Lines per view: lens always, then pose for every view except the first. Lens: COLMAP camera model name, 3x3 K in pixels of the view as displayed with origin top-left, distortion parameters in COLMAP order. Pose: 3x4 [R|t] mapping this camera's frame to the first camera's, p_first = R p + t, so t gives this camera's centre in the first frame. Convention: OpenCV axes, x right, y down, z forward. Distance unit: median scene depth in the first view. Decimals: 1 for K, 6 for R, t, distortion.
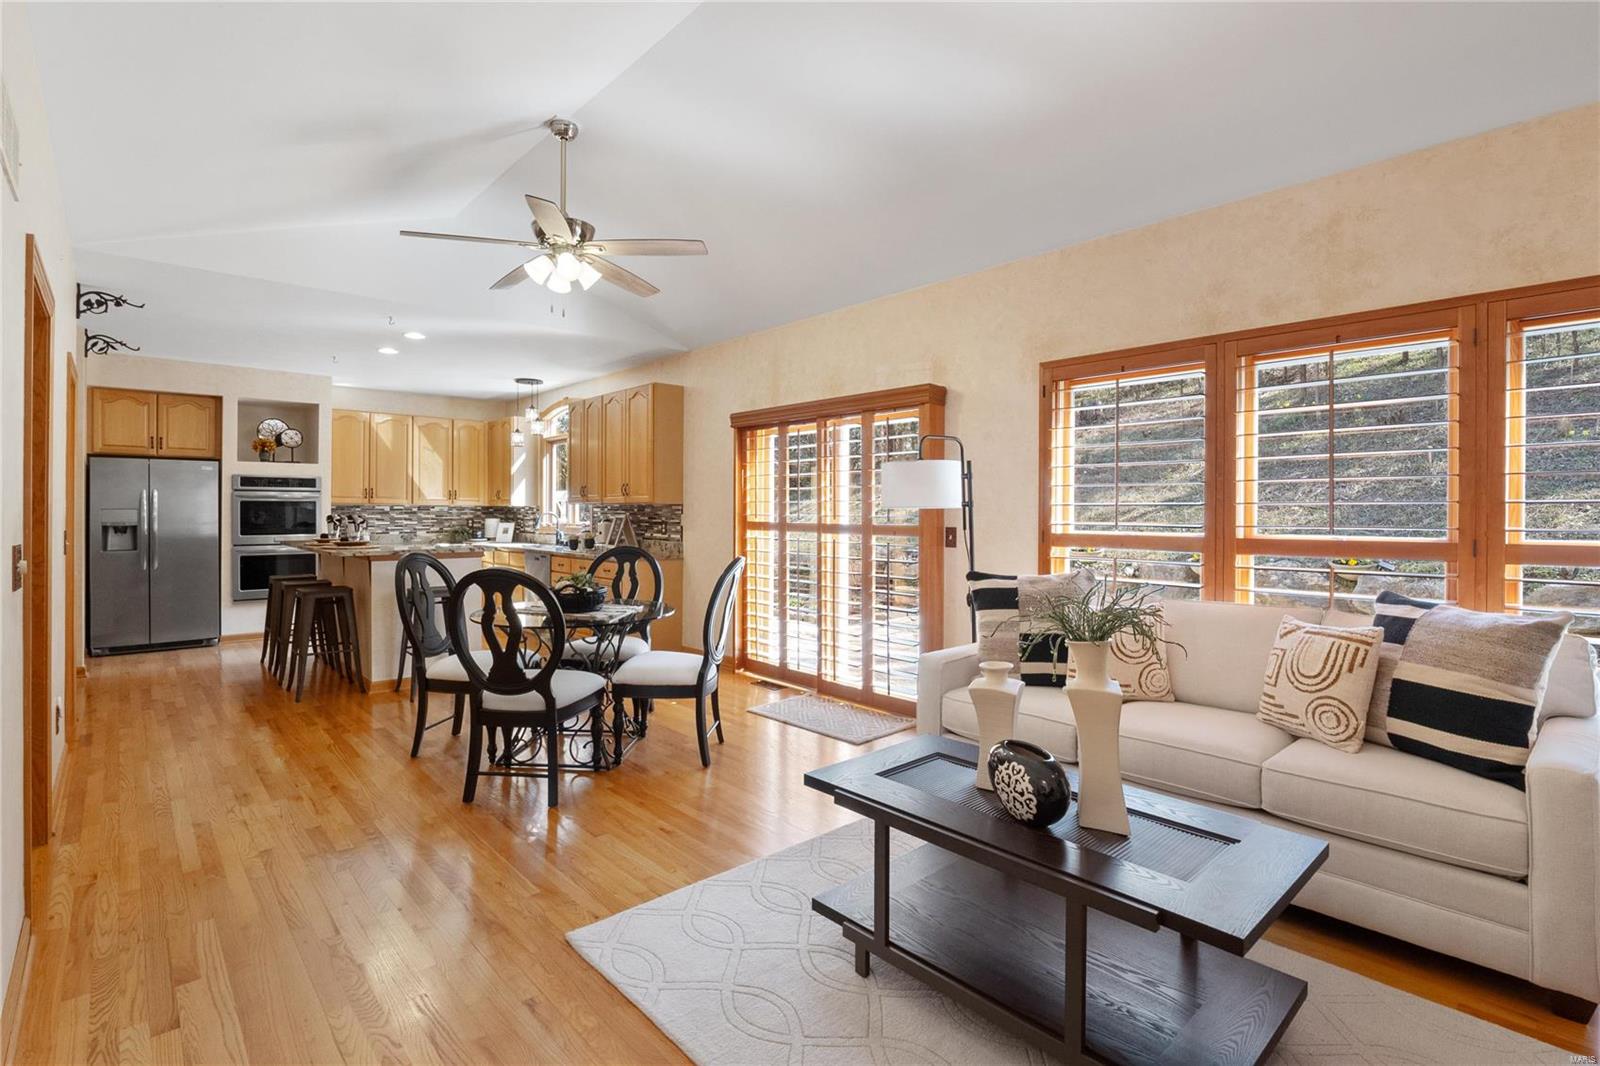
lens RADIAL K [[760.3, 0, 799.0], [0, 760.3, 523.4], [0, 0, 1]] dist [-0.008712, 0.000148]
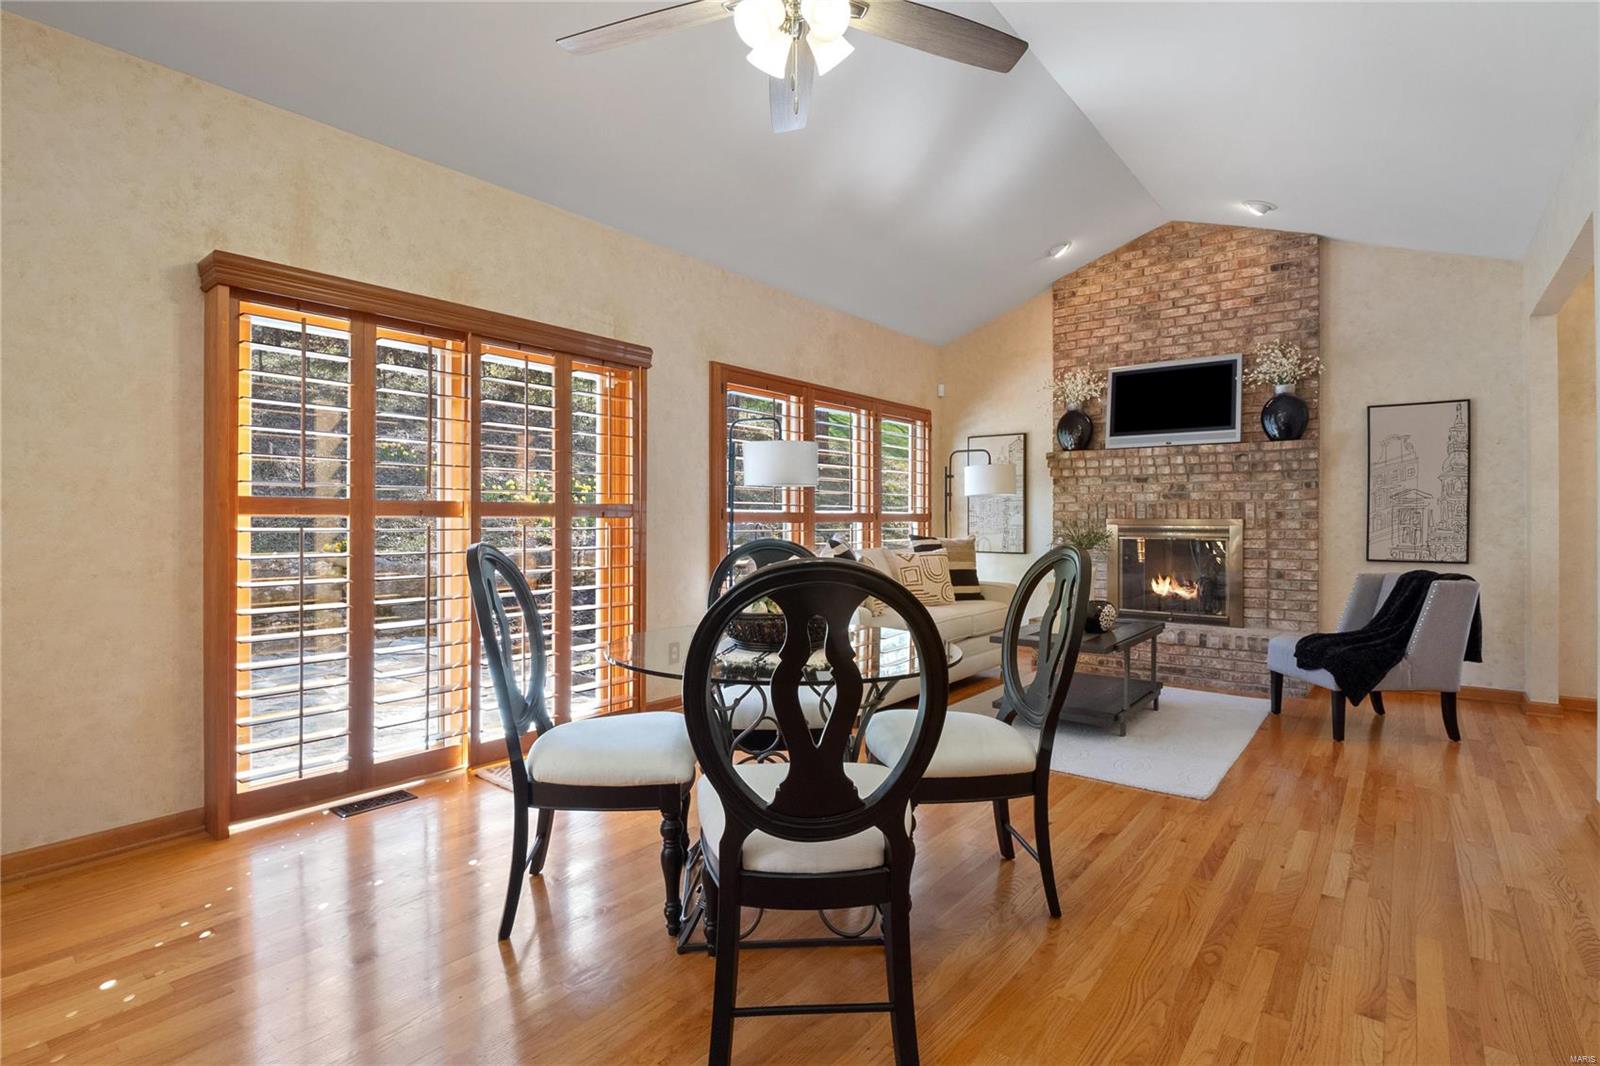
lens RADIAL K [[795.4, 0, 771.6], [0, 795.4, 520.0], [0, 0, 1]] dist [0.002701, -0.018871]
pose [[-0.156877, -0.005403, 0.987603, -0.469045], [0.011388, 0.999909, 0.007279, 0.010023], [-0.987552, 0.012389, -0.156802, 0.591739]]
